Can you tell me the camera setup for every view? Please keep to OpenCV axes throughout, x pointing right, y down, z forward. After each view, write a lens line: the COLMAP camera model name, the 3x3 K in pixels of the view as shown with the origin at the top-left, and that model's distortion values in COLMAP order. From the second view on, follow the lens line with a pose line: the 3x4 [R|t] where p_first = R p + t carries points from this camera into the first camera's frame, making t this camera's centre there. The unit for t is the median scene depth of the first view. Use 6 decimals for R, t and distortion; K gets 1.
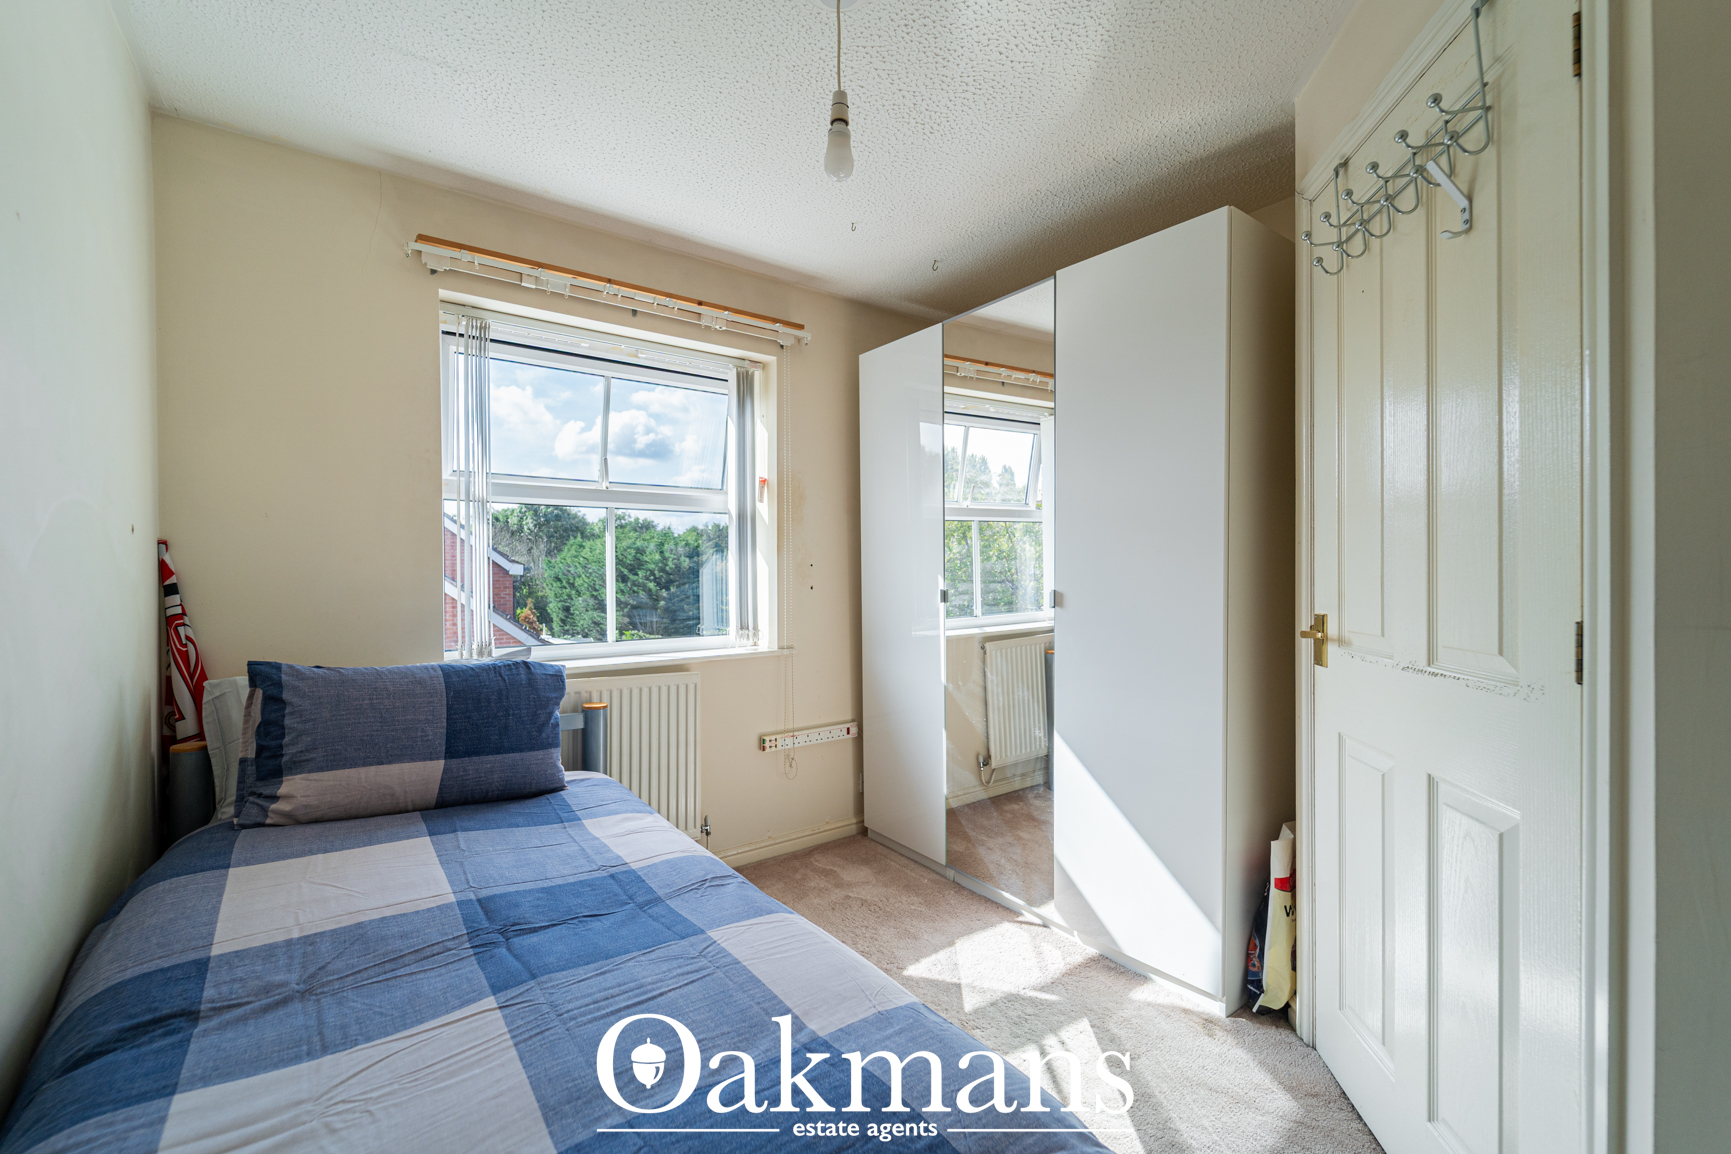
lens RADIAL K [[730.3, 0, 865.5], [0, 730.3, 577.0], [0, 0, 1]] dist [0.000211, -0.000464]
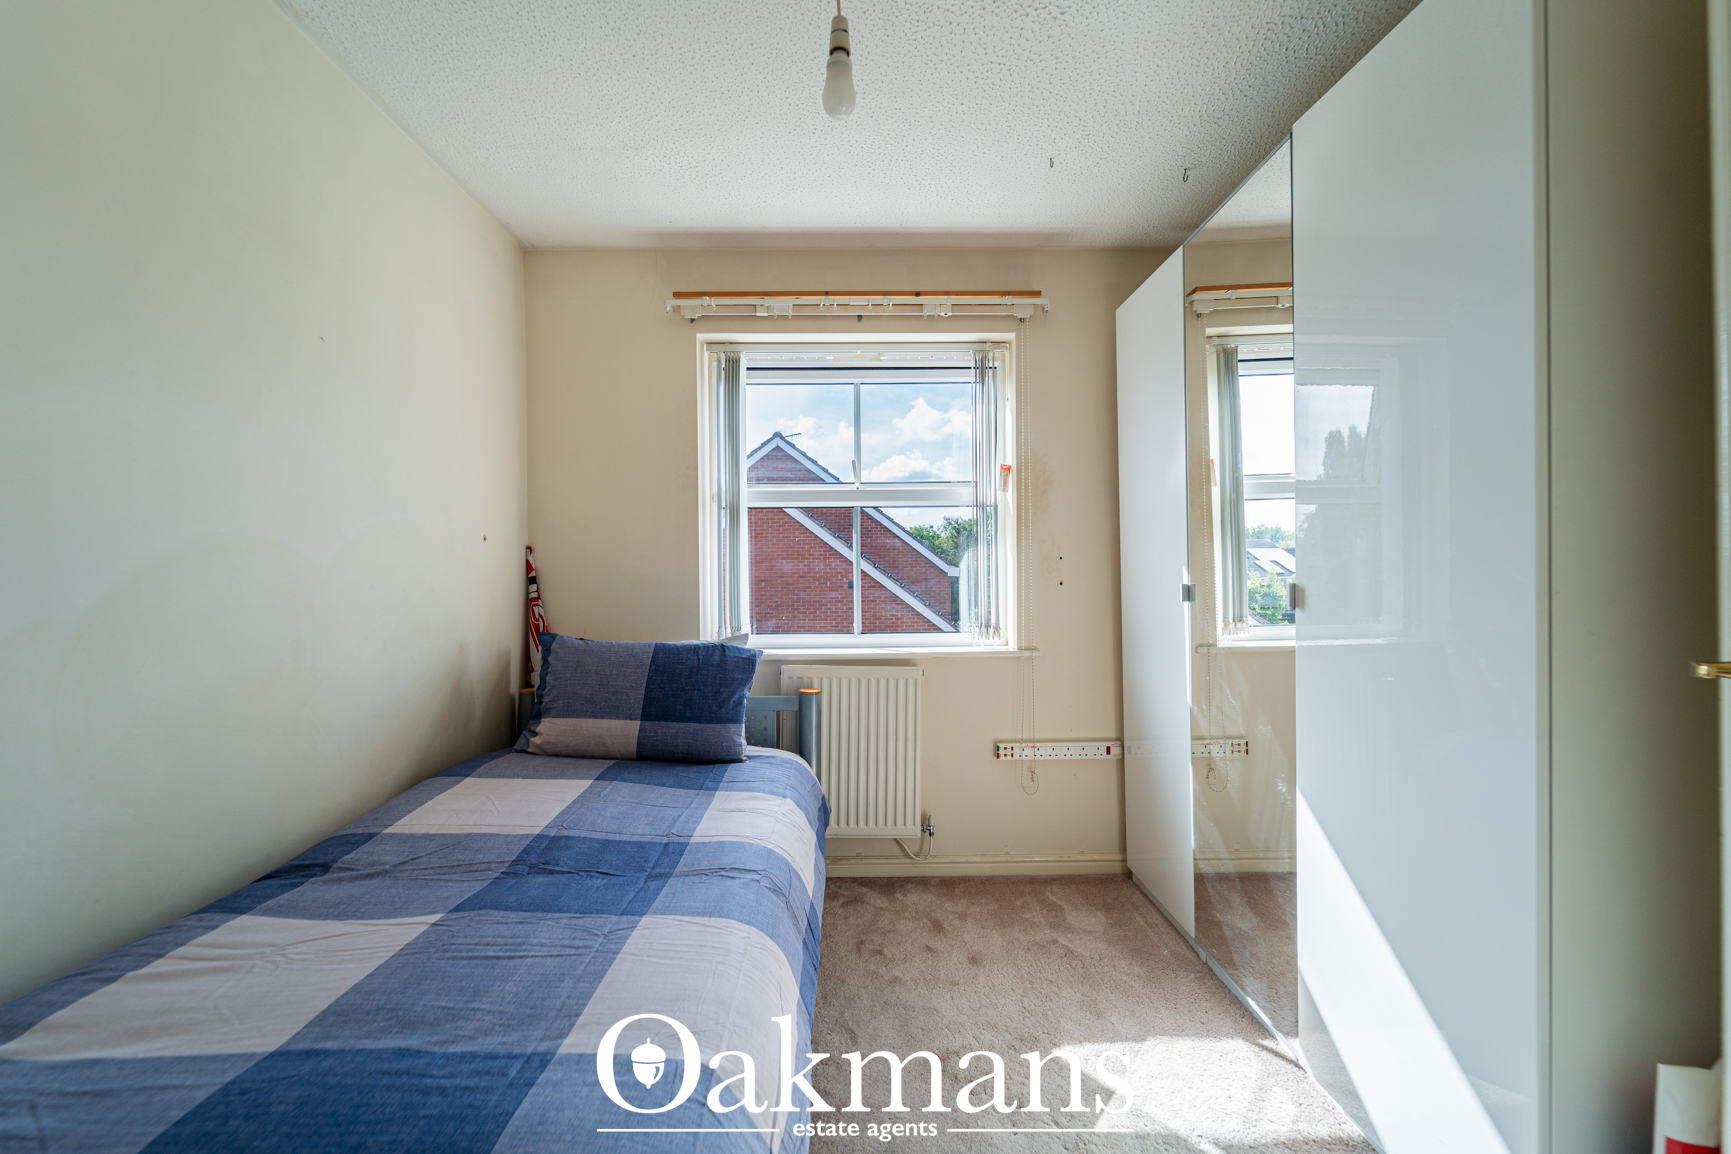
lens RADIAL K [[712.7, 0, 865.5], [0, 712.7, 577.0], [0, 0, 1]] dist [0.000808, -0.000062]
pose [[0.805213, -0.003413, -0.592976, 0.360586], [0.000905, 0.999989, -0.004527, 0.015161], [0.592985, 0.003108, 0.805207, 0.230965]]
